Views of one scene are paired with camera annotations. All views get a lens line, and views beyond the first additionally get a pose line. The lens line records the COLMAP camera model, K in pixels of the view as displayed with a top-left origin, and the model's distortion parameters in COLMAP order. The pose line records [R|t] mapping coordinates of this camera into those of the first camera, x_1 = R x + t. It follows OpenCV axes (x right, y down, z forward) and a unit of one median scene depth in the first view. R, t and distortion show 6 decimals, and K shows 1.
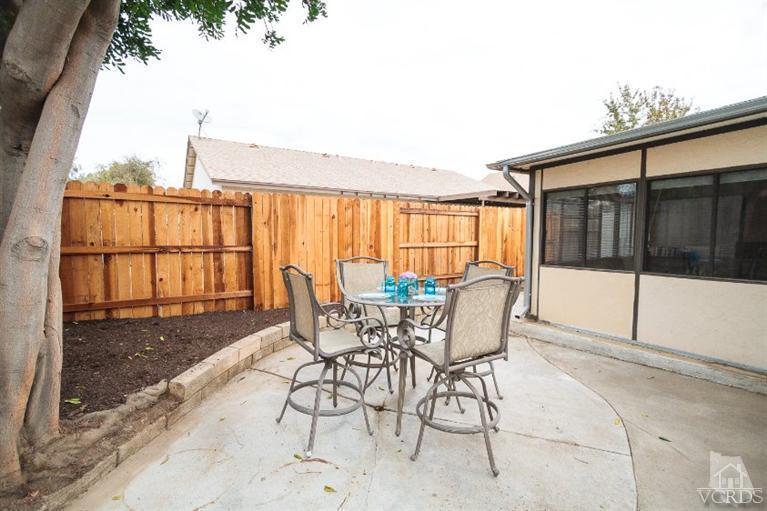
lens RADIAL K [[356.4, 0, 383.5], [0, 356.4, 255.5], [0, 0, 1]] dist [-0.000568, -0.000284]
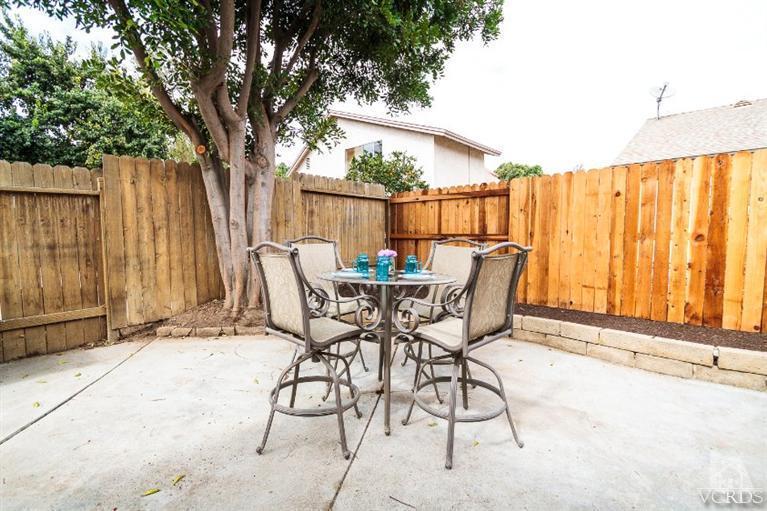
lens RADIAL K [[343.1, 0, 383.5], [0, 343.1, 255.5], [0, 0, 1]] dist [-0.000103, -0.000011]
pose [[0.248076, 0.056161, -0.967111, 0.476055], [-0.046400, 0.997861, 0.046044, 0.003278], [0.967629, 0.033451, 0.250151, 0.451207]]
